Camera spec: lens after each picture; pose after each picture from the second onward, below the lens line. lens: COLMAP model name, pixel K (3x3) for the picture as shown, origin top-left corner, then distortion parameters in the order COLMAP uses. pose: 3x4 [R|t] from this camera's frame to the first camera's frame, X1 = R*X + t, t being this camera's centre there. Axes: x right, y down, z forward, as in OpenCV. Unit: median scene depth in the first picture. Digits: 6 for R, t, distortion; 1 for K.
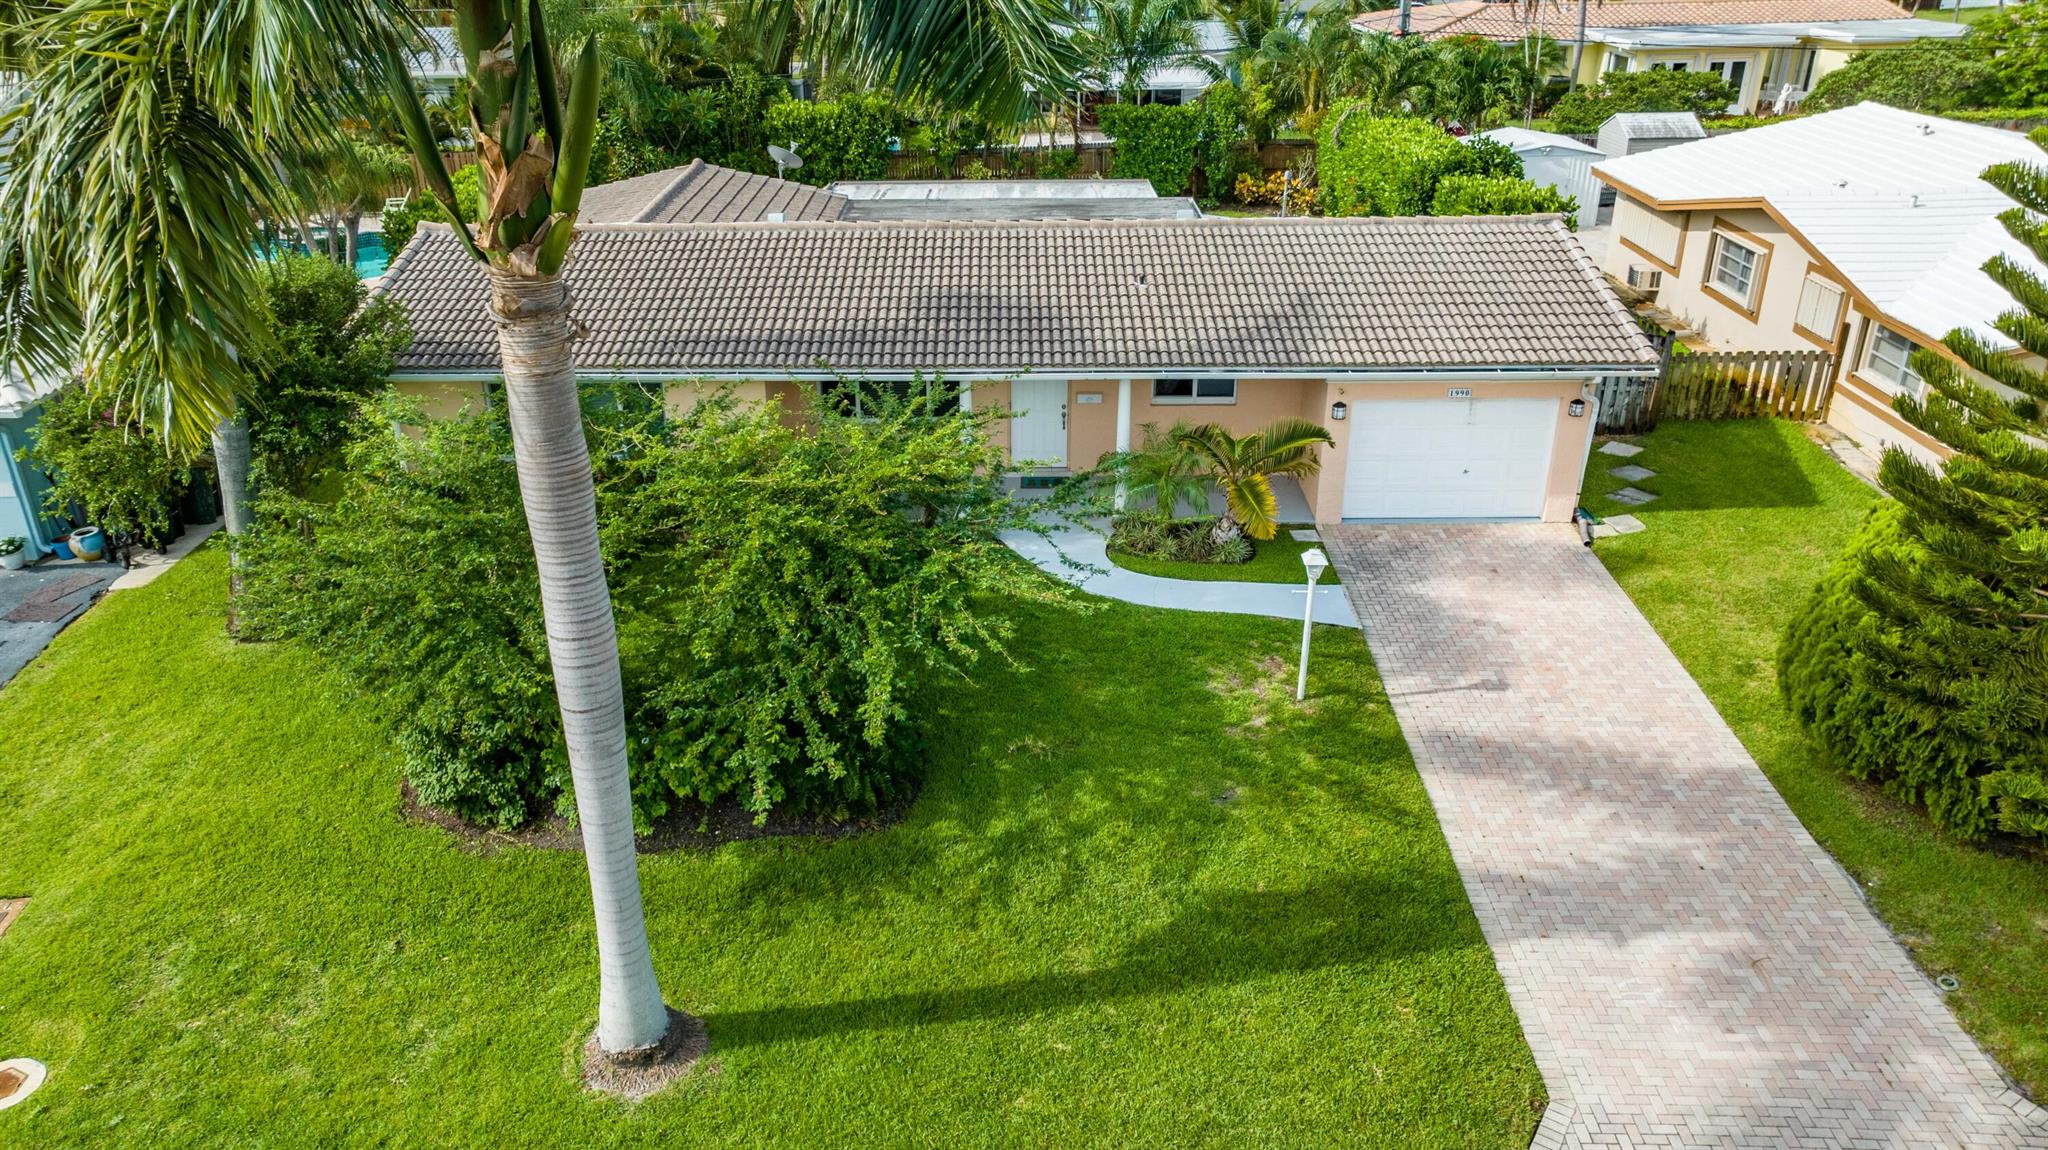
lens RADIAL K [[1456.3, 0, 986.6], [0, 1456.3, 564.5], [0, 0, 1]] dist [-0.025225, 0.054932]
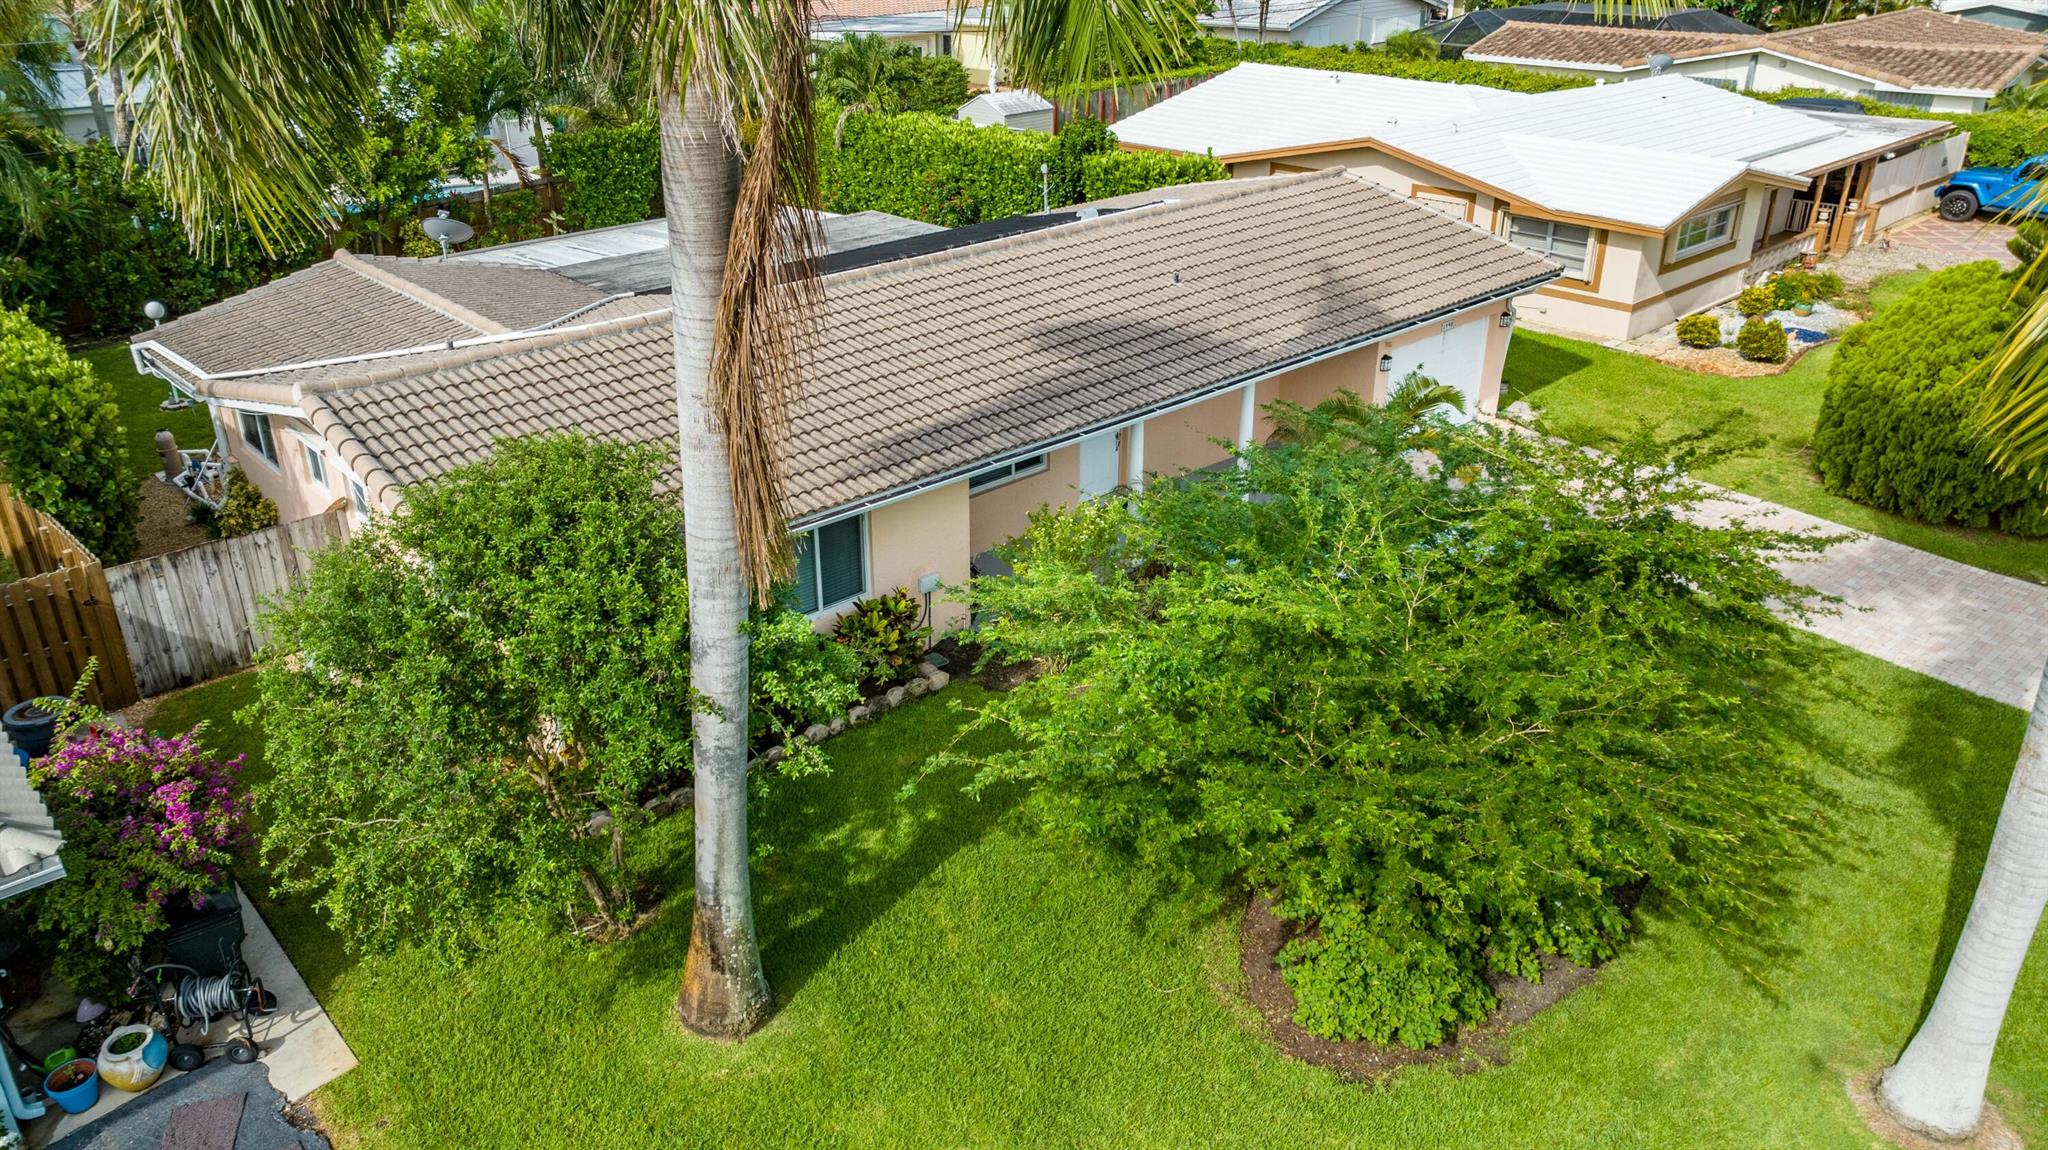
lens RADIAL K [[1456.3, 0, 986.6], [0, 1456.3, 564.5], [0, 0, 1]] dist [-0.025225, 0.054932]
pose [[0.735565, -0.285419, 0.614394, -0.982681], [0.290879, 0.952124, 0.094067, -0.220354], [-0.611828, 0.109522, 0.783372, 0.525576]]
